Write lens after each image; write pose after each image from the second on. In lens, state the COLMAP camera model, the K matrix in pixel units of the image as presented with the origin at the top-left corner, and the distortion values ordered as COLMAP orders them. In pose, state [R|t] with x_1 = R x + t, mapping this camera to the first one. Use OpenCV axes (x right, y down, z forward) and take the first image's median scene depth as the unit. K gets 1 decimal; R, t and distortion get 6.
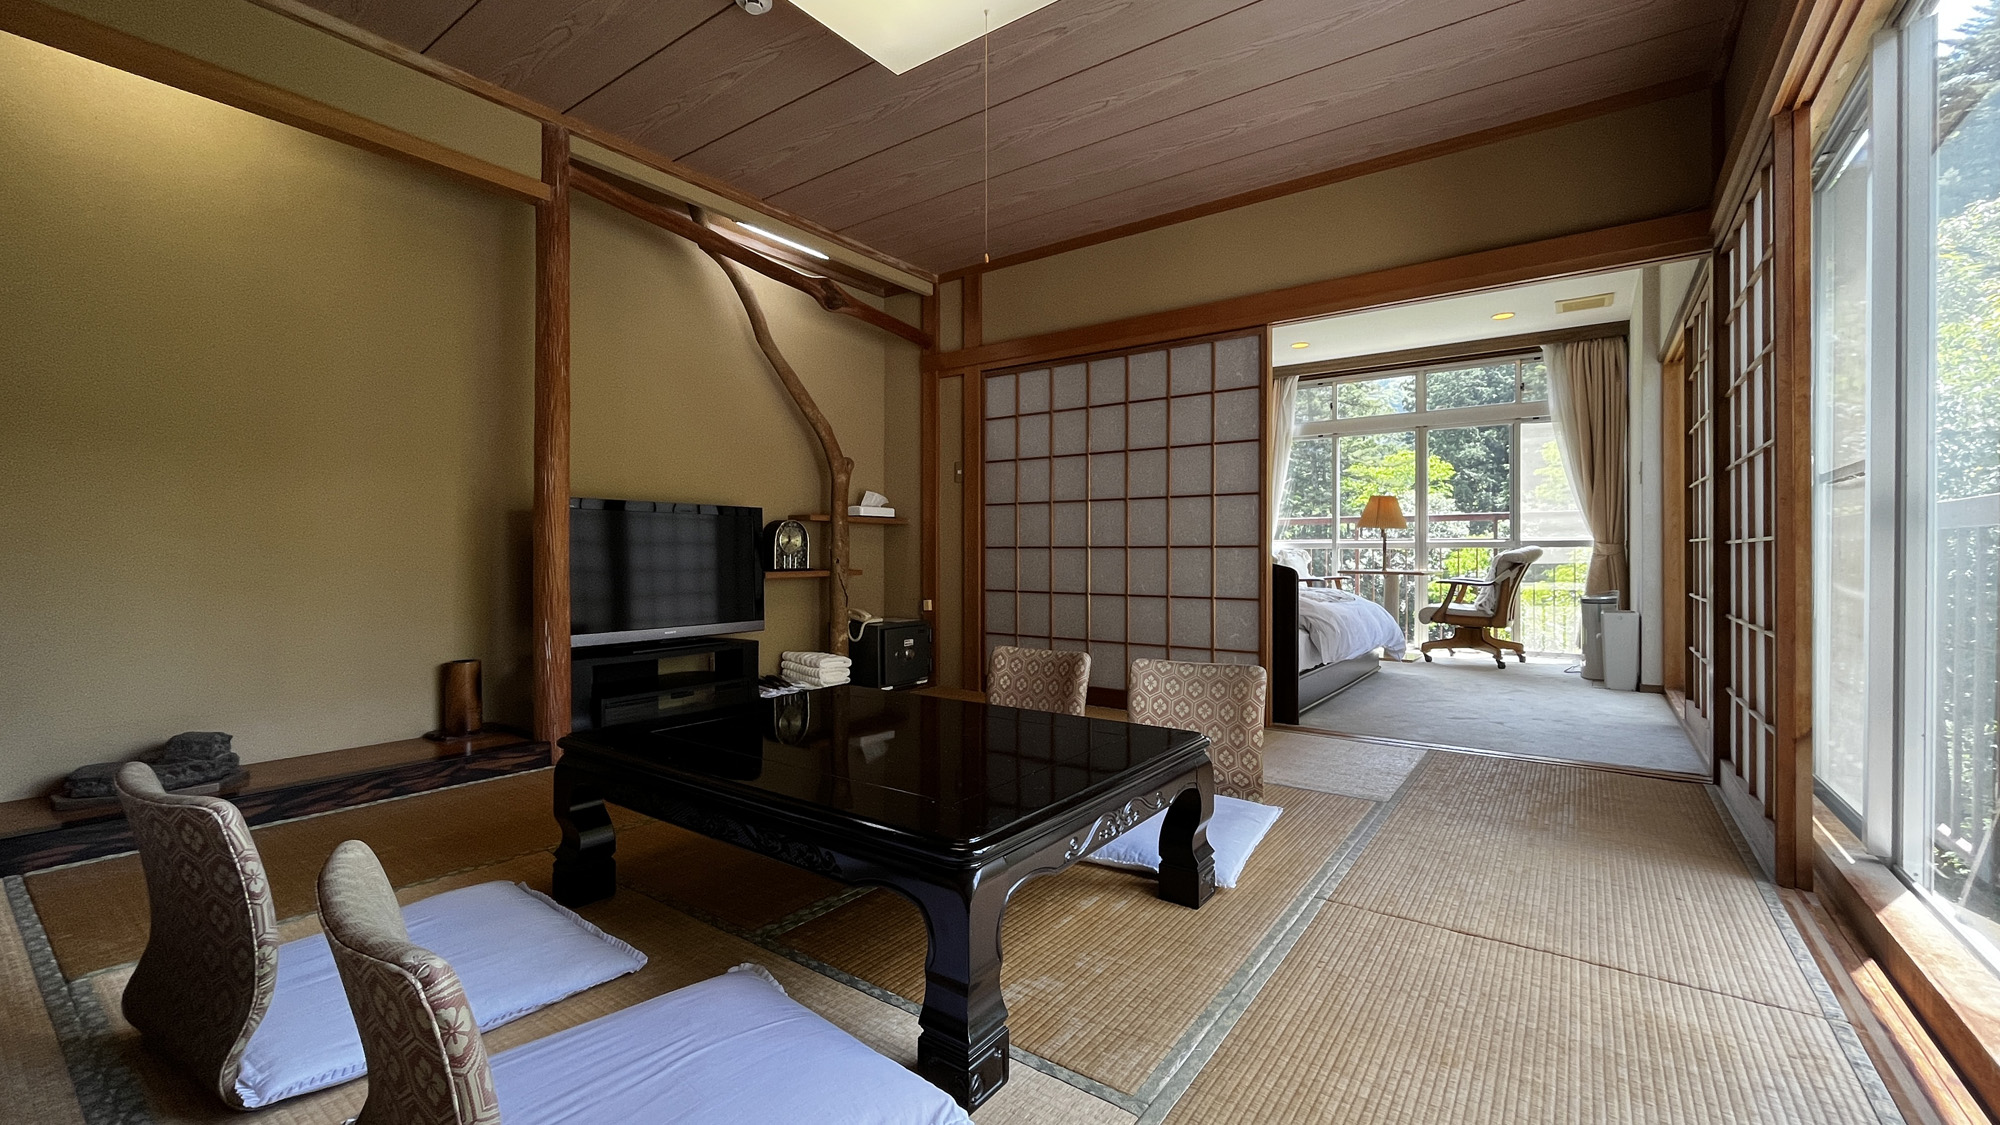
lens RADIAL K [[811.1, 0, 993.9], [0, 811.1, 559.2], [0, 0, 1]] dist [-0.007068, -0.000959]
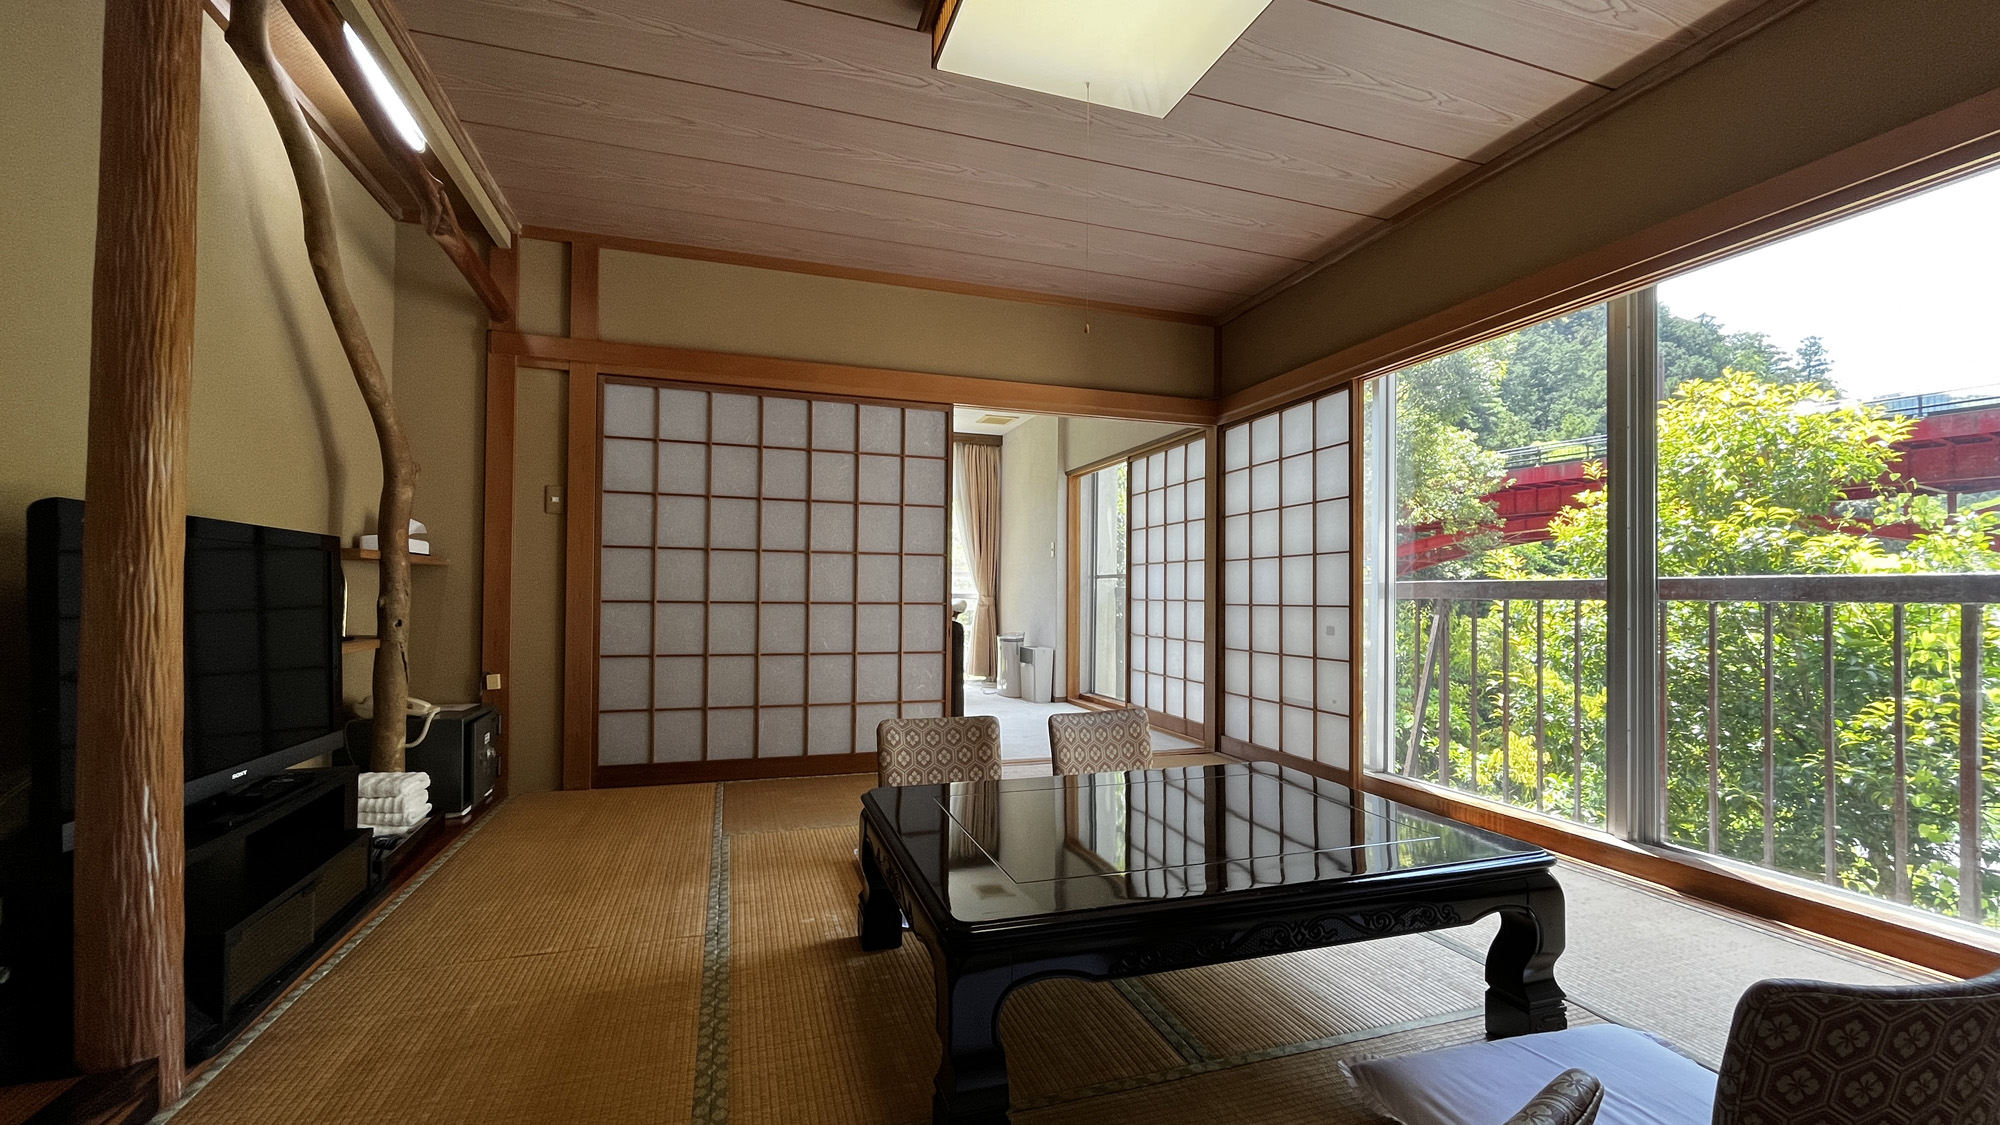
lens RADIAL K [[811.1, 0, 995.3], [0, 811.1, 583.2], [0, 0, 1]] dist [-0.007068, -0.000959]
pose [[0.580252, 0.018026, 0.814237, -0.428620], [-0.002760, 0.999793, -0.020168, -0.017806], [-0.814432, 0.009456, 0.580182, 0.250909]]
